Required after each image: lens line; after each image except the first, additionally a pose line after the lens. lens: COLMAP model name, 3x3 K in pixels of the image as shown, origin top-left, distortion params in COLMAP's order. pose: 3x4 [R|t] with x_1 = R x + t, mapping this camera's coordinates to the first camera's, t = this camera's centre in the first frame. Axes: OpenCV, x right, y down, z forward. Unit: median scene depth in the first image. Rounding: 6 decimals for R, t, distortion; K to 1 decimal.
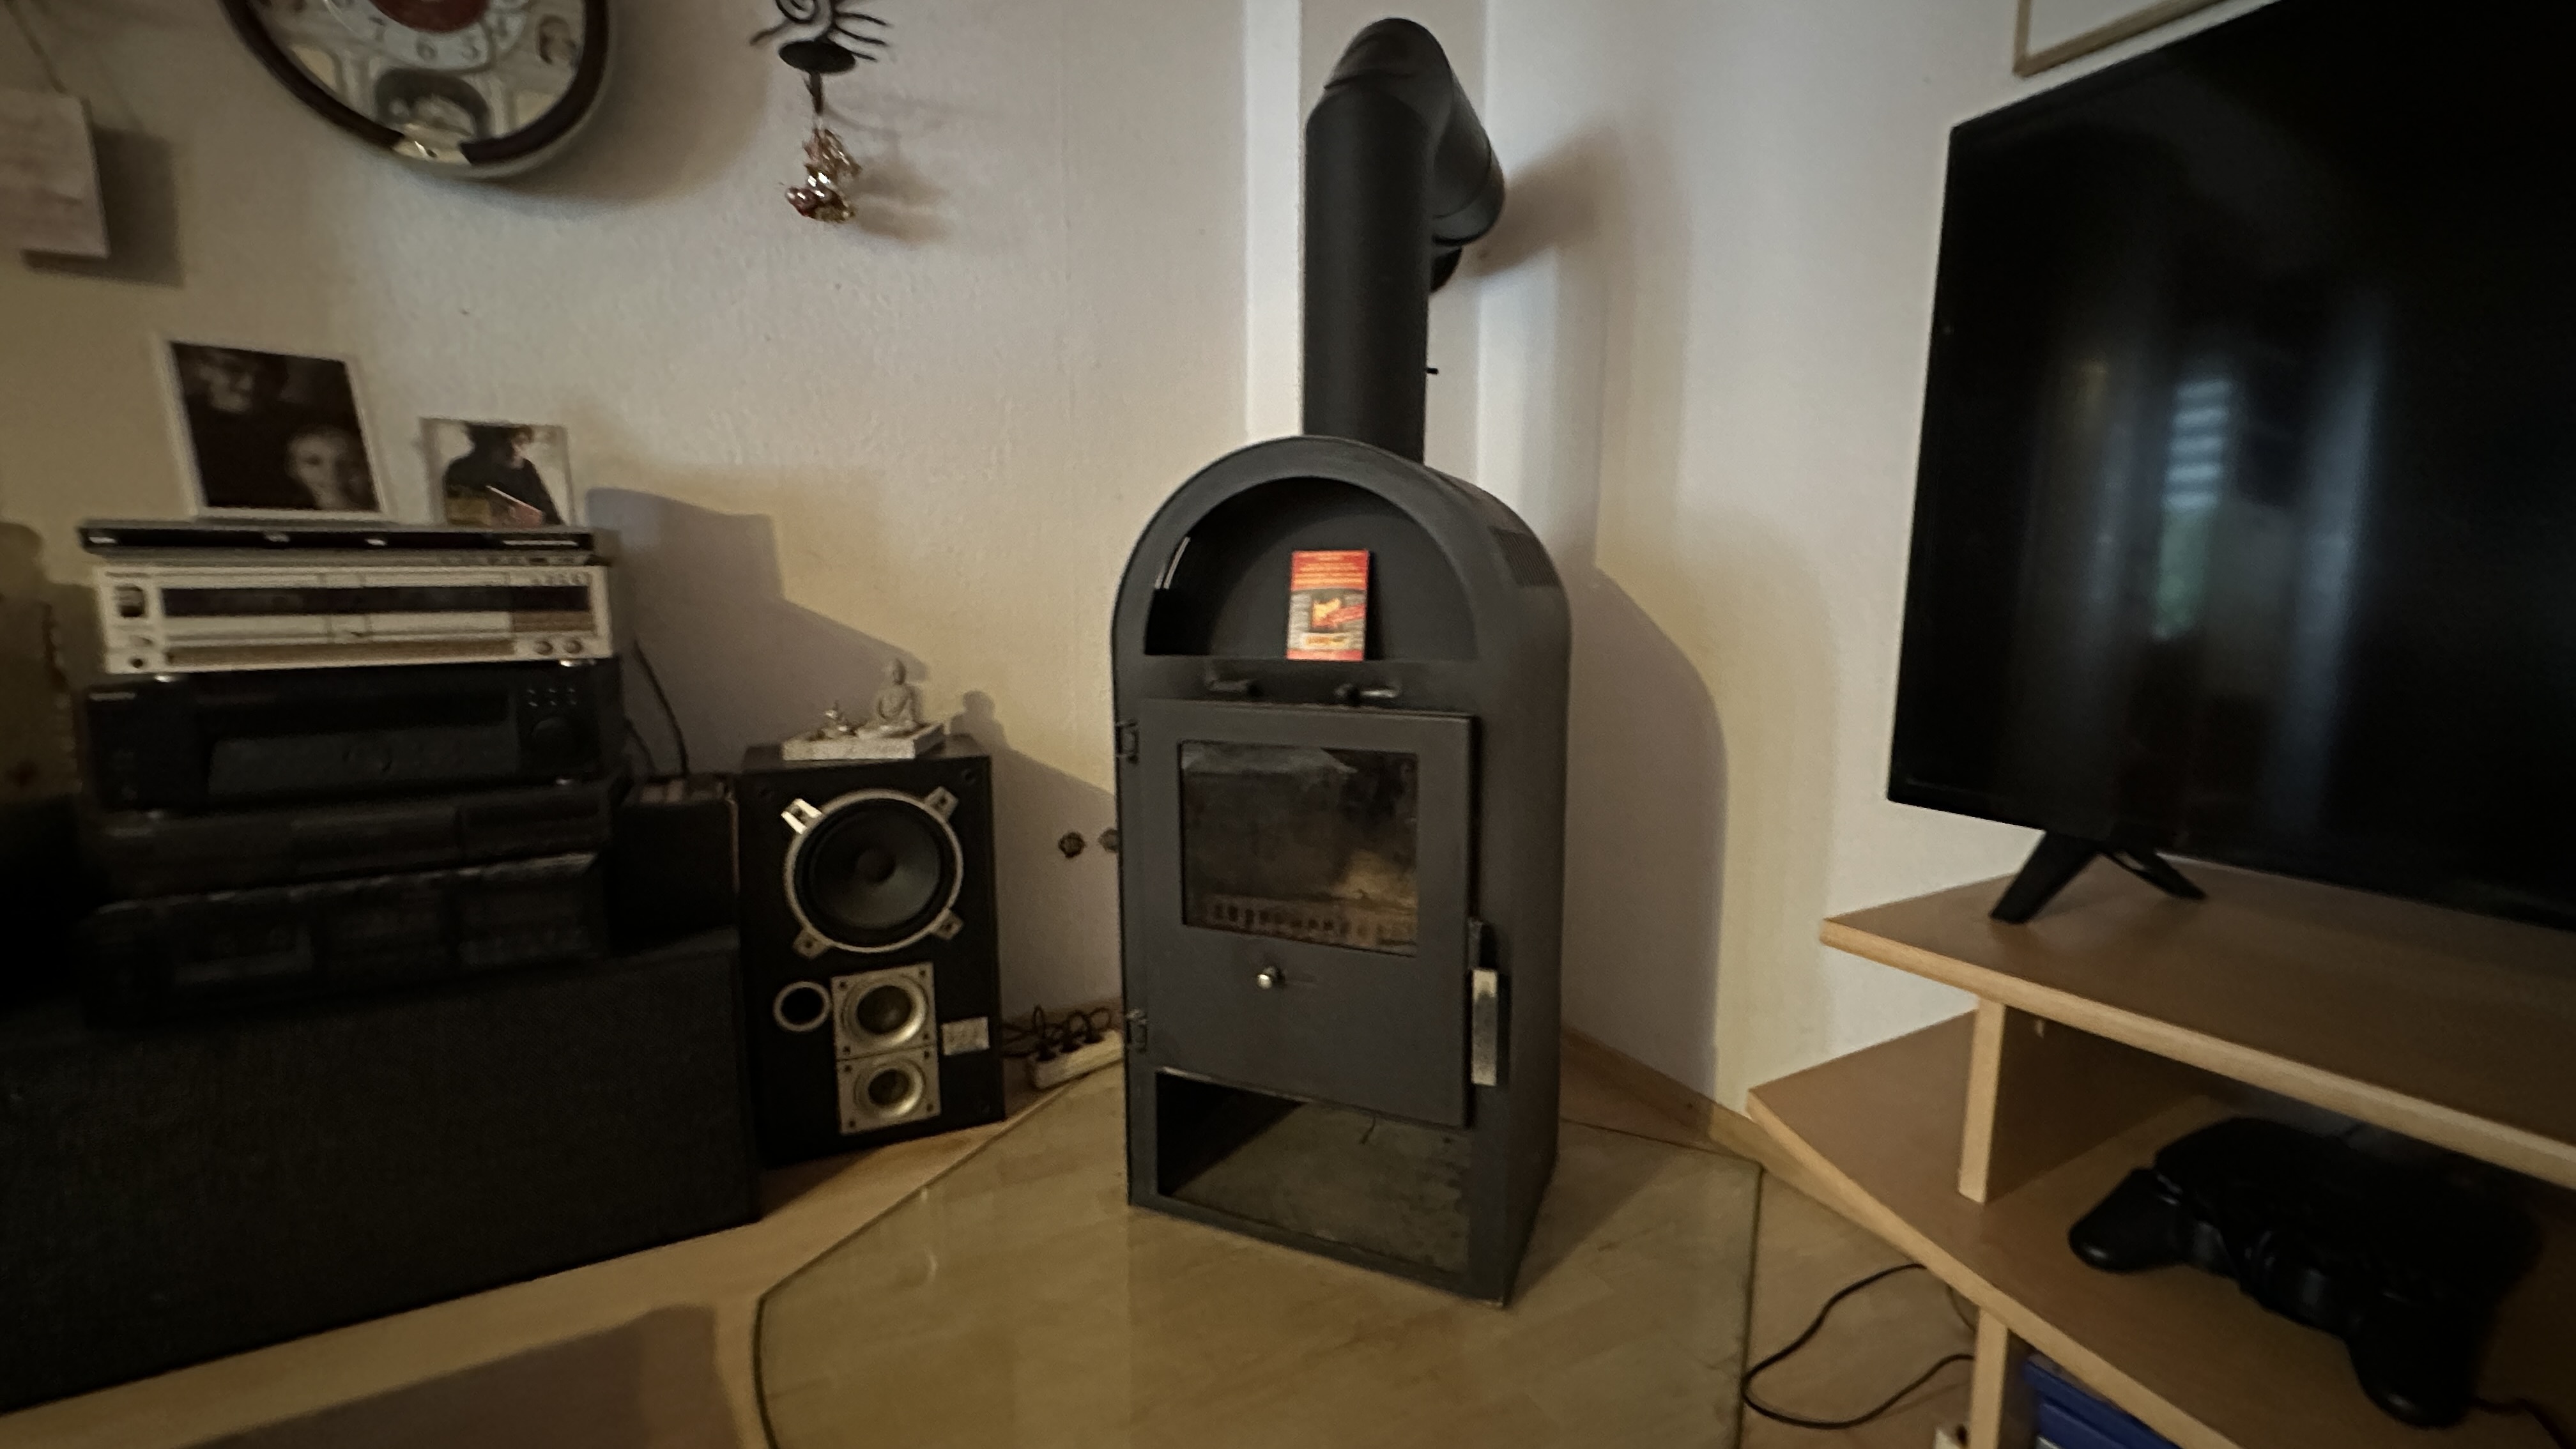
lens RADIAL K [[1015.3, 0, 1282.3], [0, 1015.3, 713.8], [0, 0, 1]] dist [-0.001814, -0.000542]
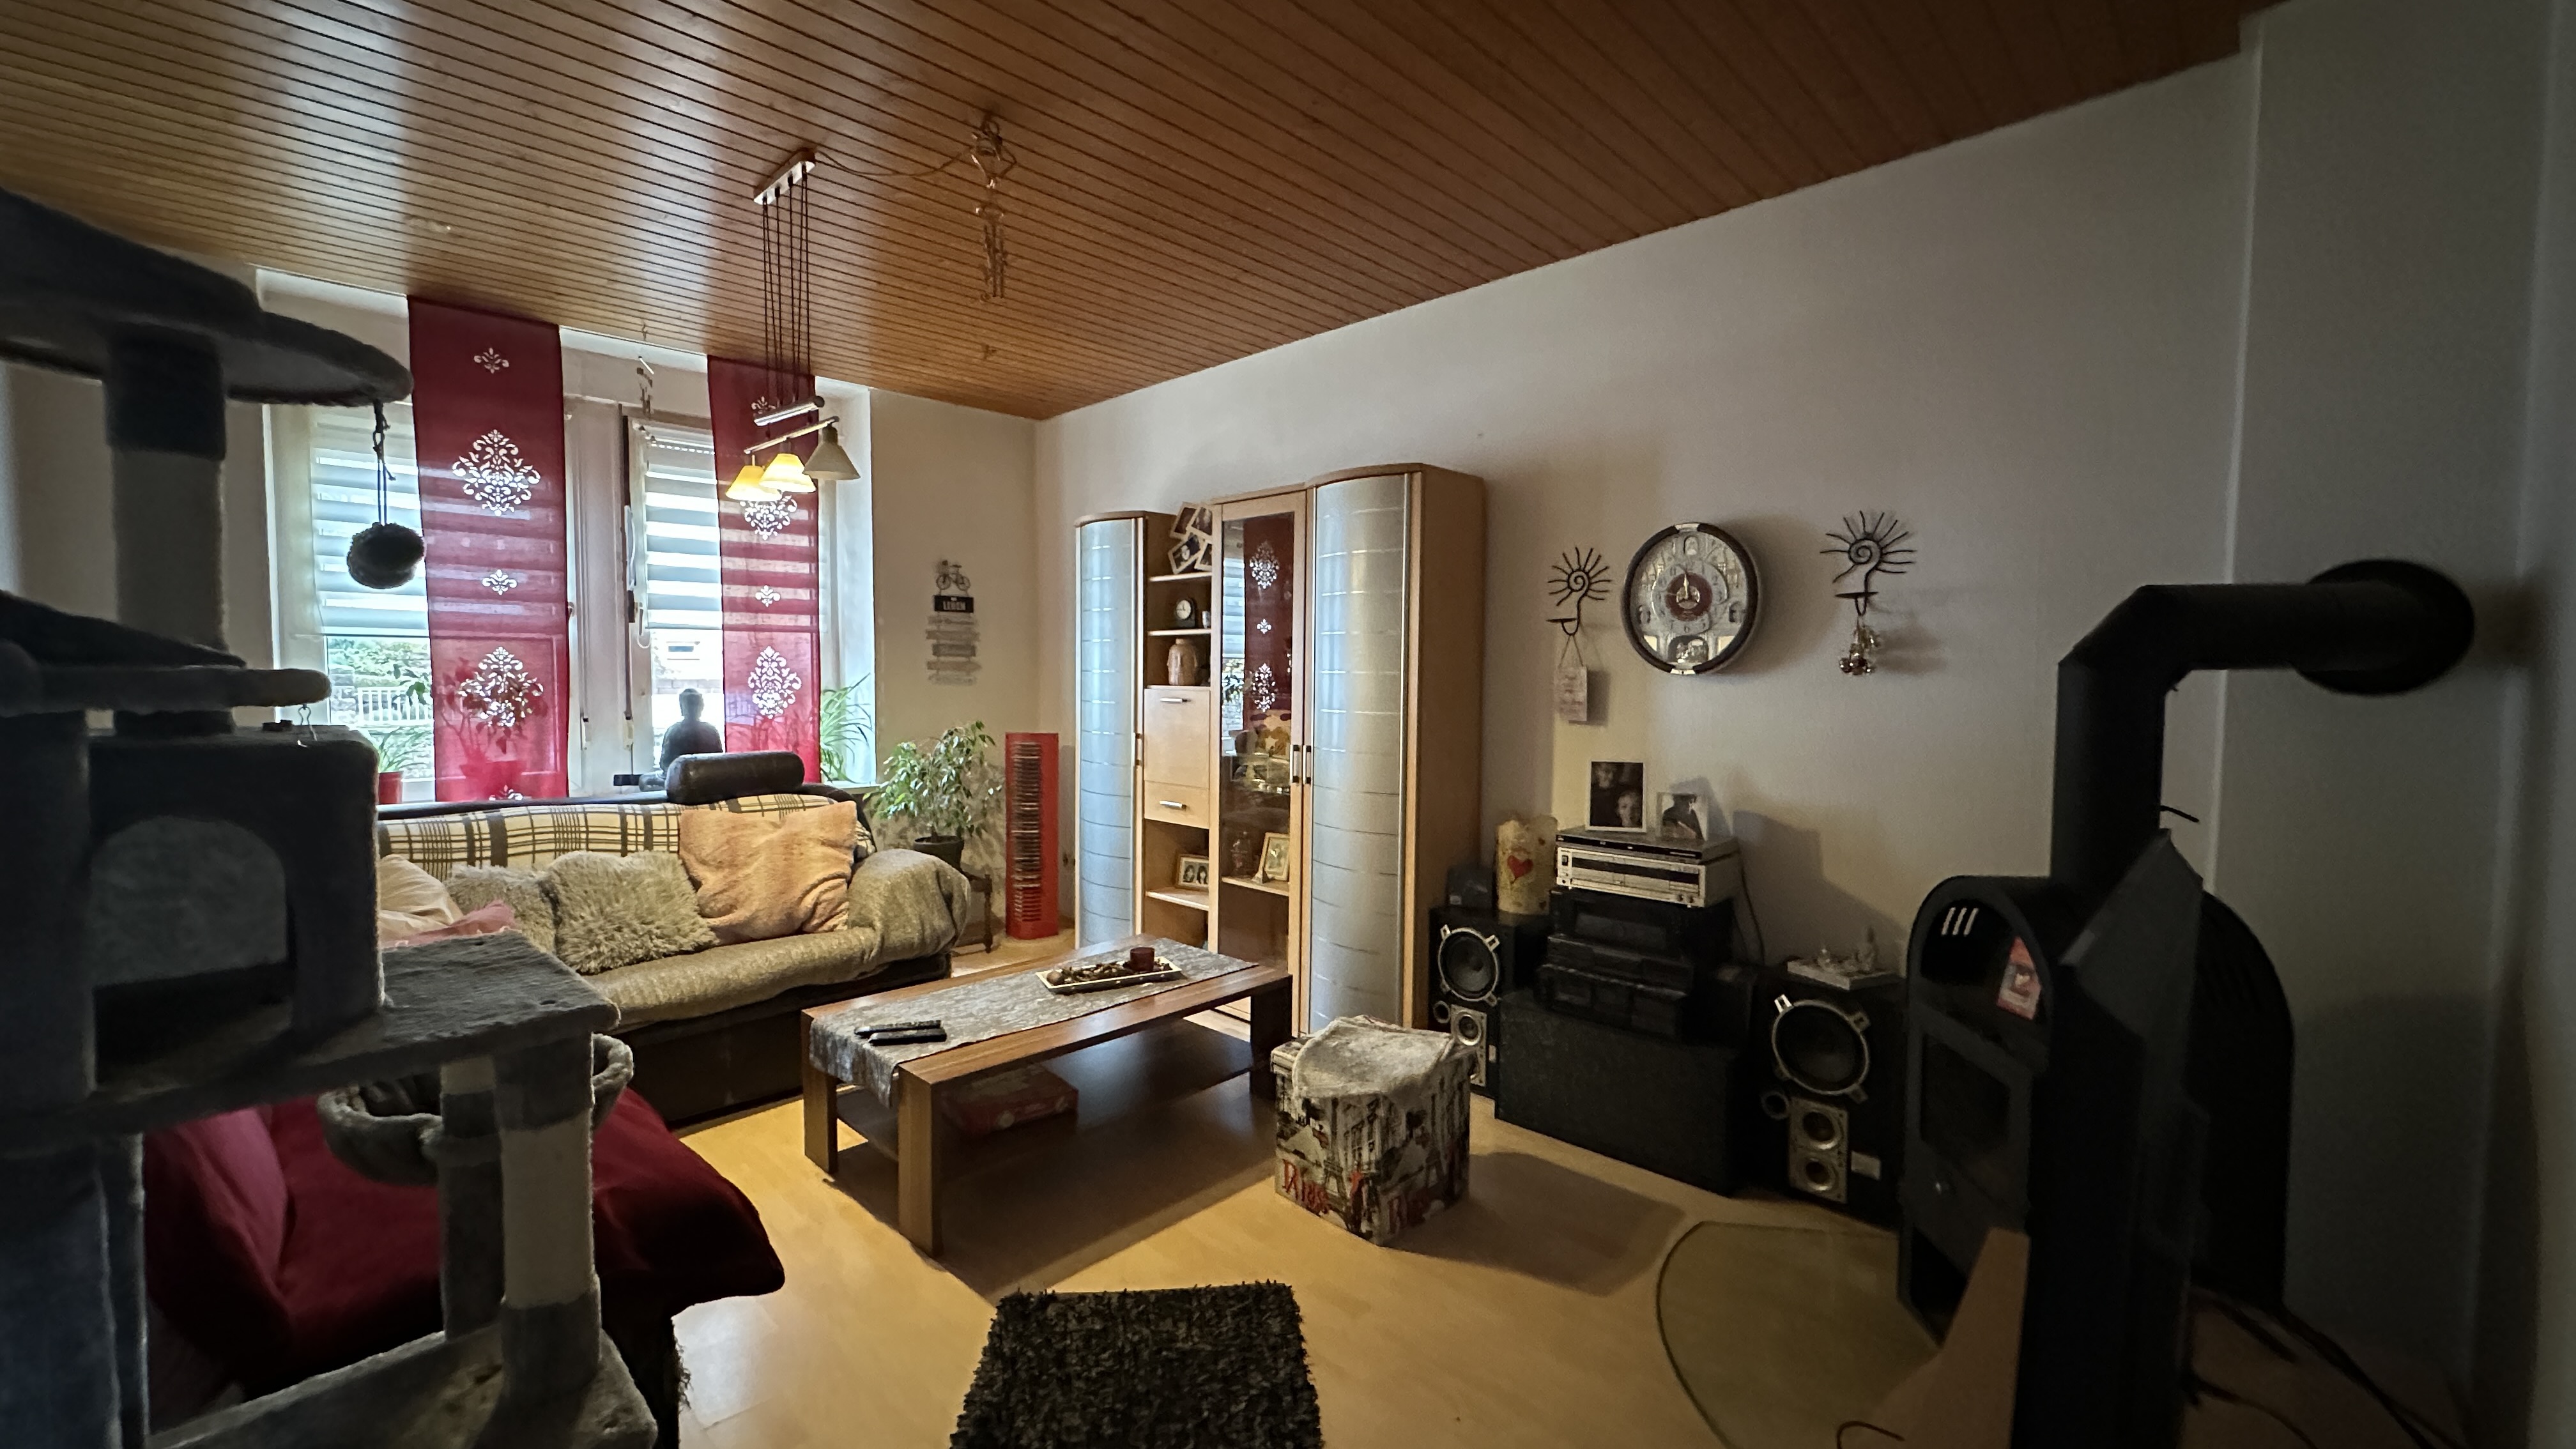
lens RADIAL K [[1072.0, 0, 1288.0], [0, 1072.0, 724.5], [0, 0, 1]] dist [-0.000312, -0.000034]
pose [[0.329824, 0.065360, -0.941777, 1.159824], [-0.126399, 0.991675, 0.024556, -0.377068], [0.935542, 0.110940, 0.335340, -0.641731]]
